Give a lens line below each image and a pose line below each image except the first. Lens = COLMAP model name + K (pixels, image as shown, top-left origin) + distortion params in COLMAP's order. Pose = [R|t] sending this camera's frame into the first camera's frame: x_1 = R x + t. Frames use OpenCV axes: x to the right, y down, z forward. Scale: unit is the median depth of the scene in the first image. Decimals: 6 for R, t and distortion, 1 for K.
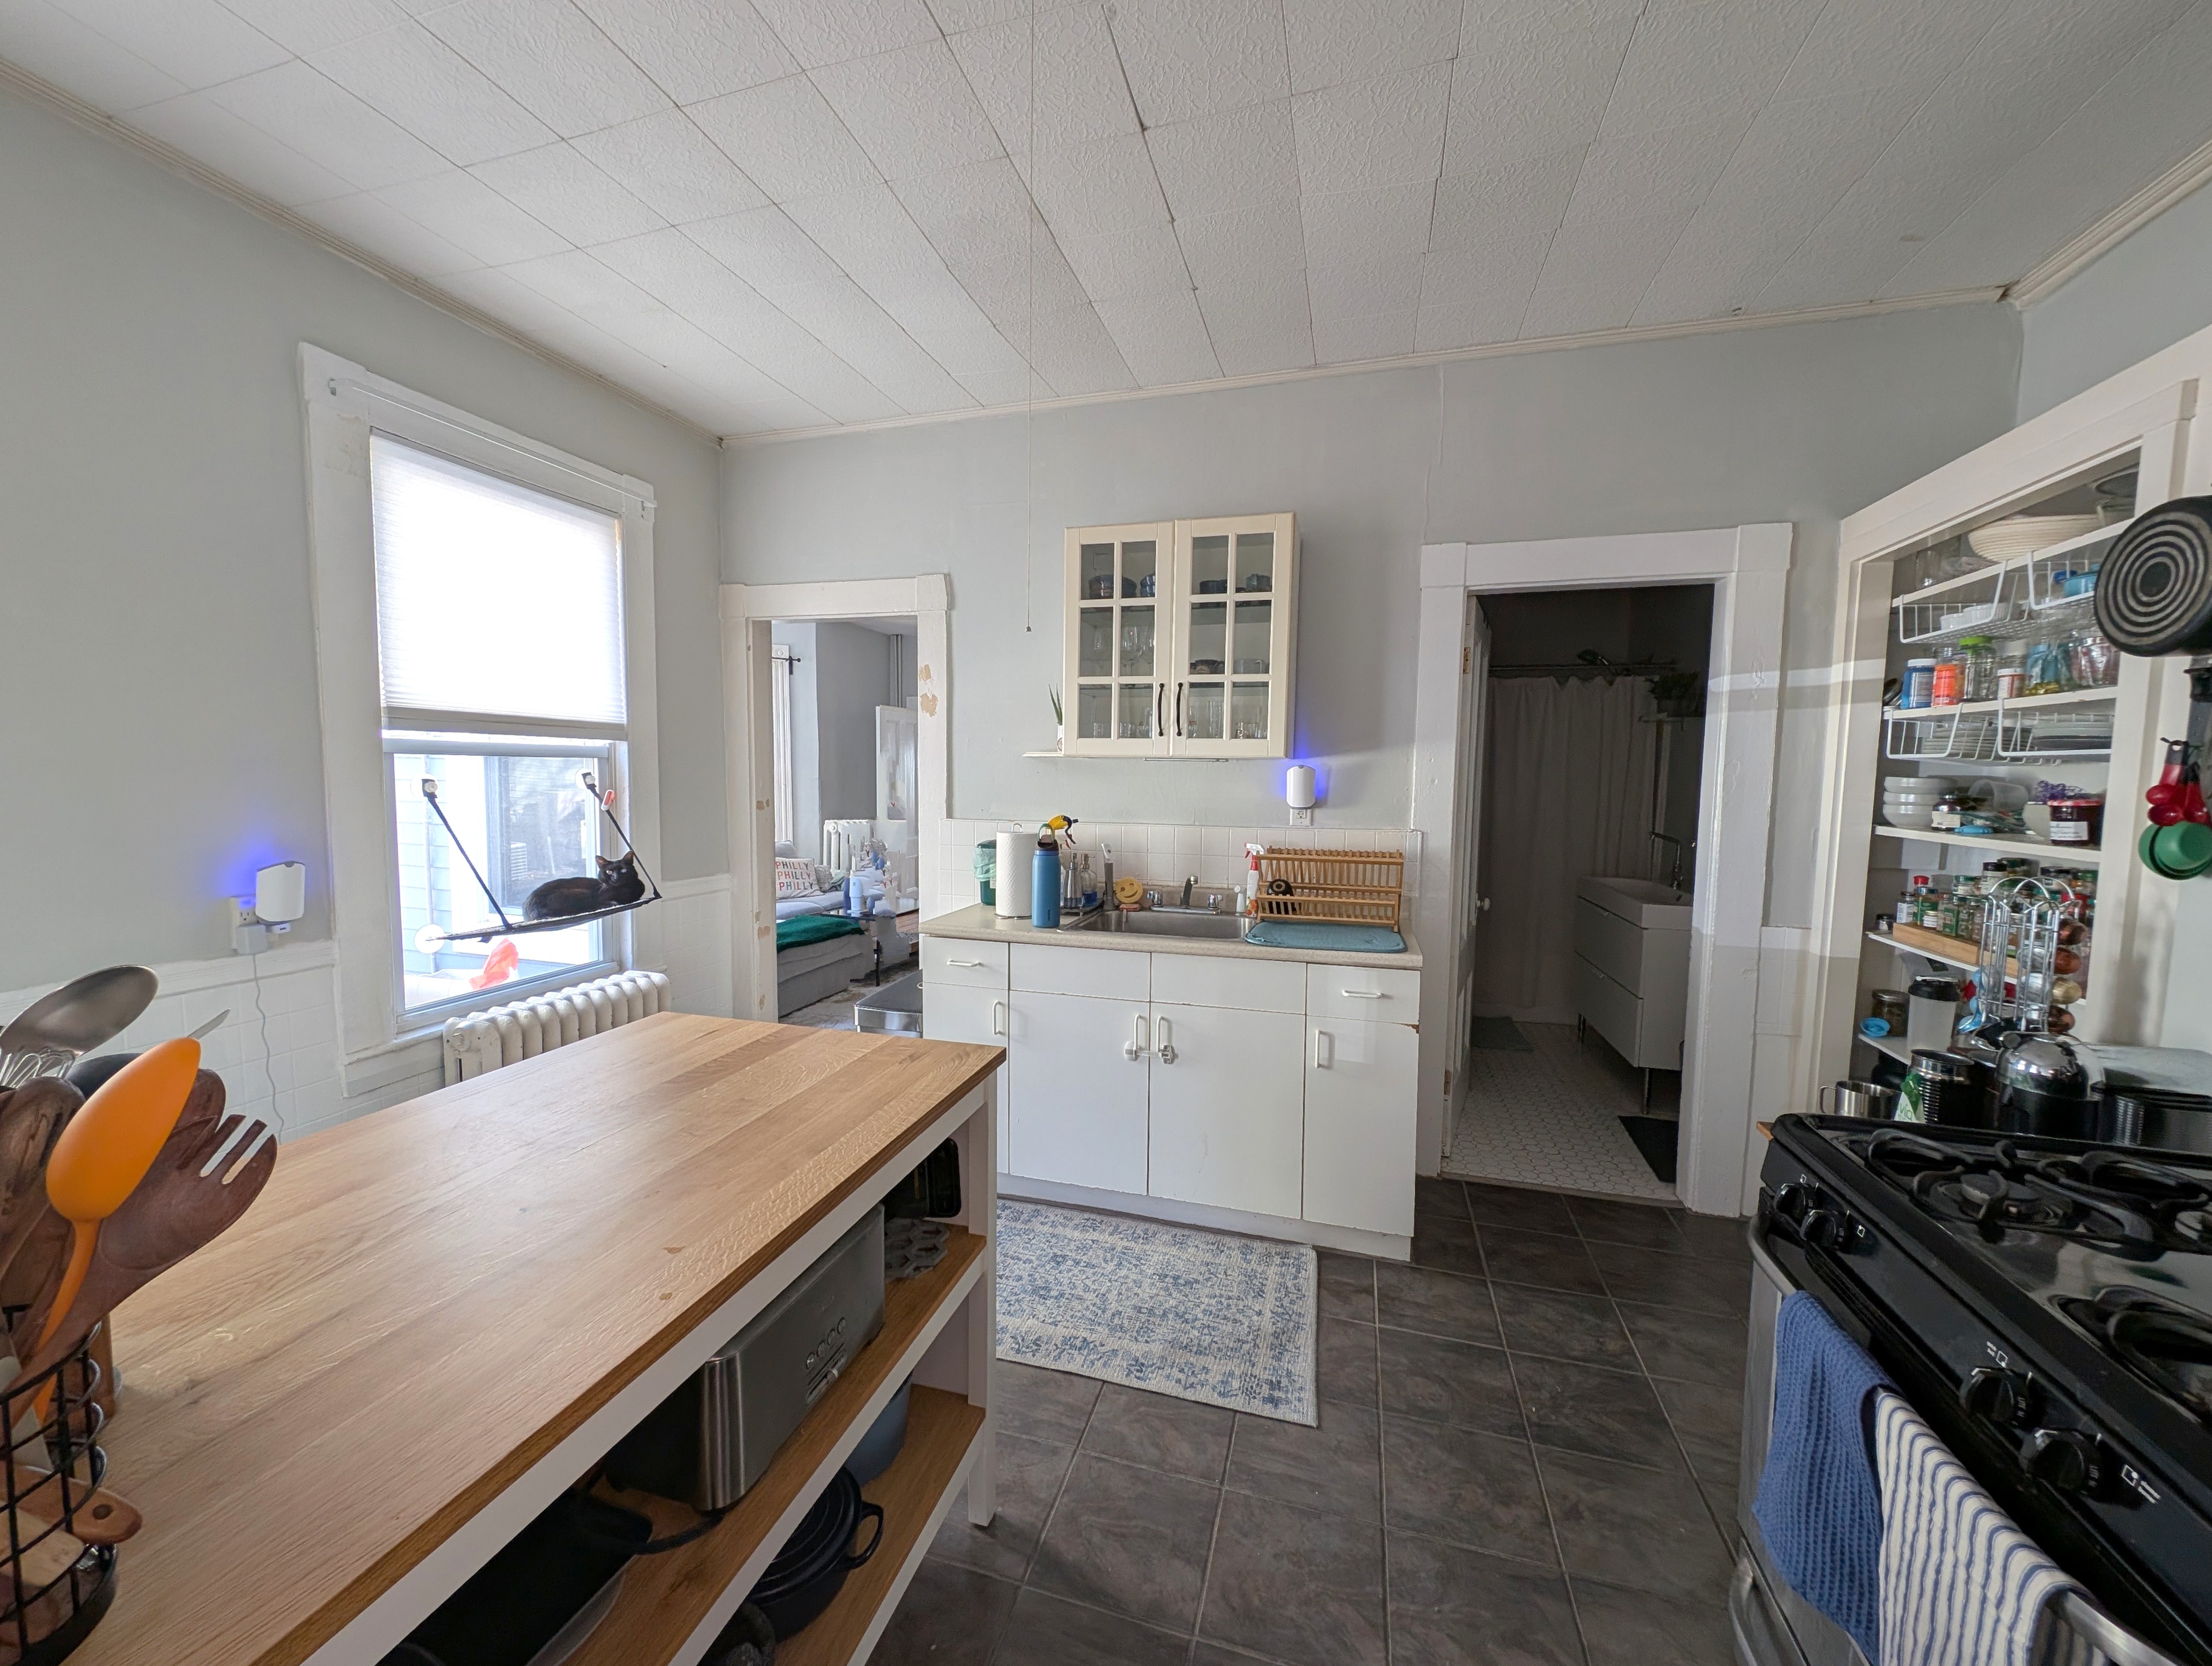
lens RADIAL K [[838.2, 0, 1097.0], [0, 838.2, 833.7], [0, 0, 1]] dist [0.014371, -0.006185]
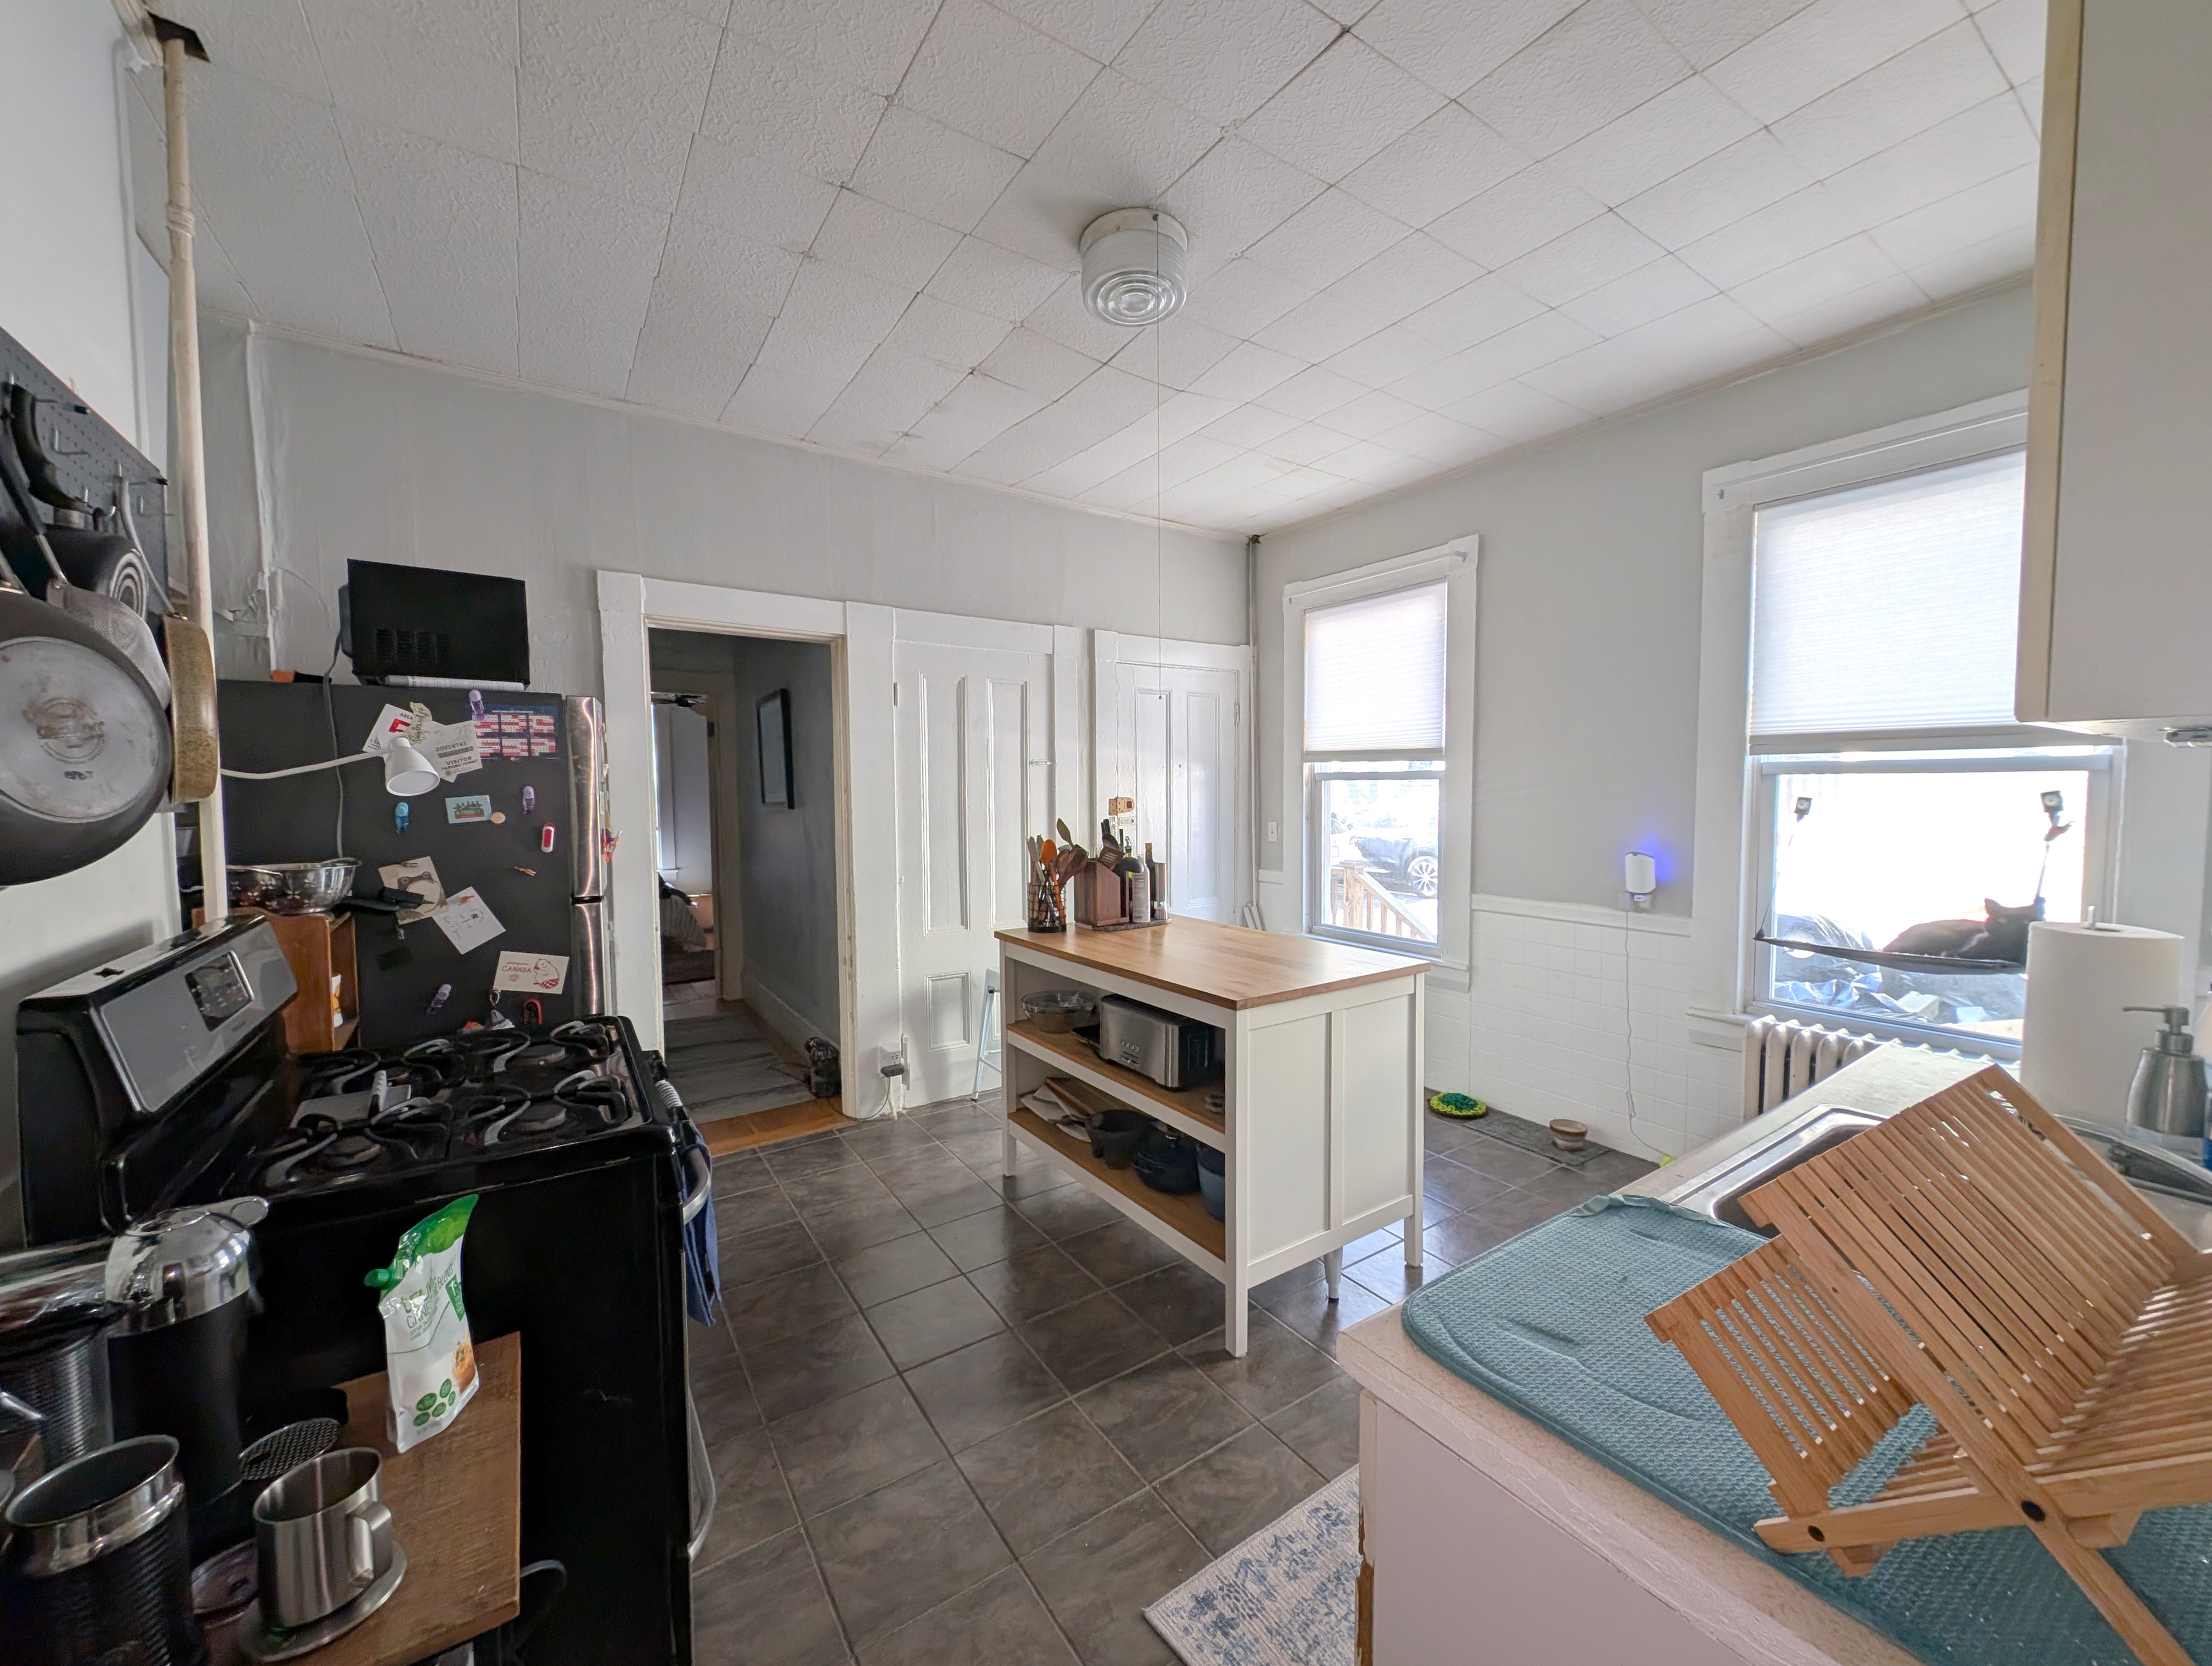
lens RADIAL K [[857.4, 0, 1113.4], [0, 857.4, 836.4], [0, 0, 1]] dist [0.011738, -0.005858]
pose [[-0.620517, 0.039112, -0.783217, 0.807309], [-0.062049, 0.993175, 0.098756, -0.088884], [0.781734, 0.109878, -0.613855, 1.274945]]
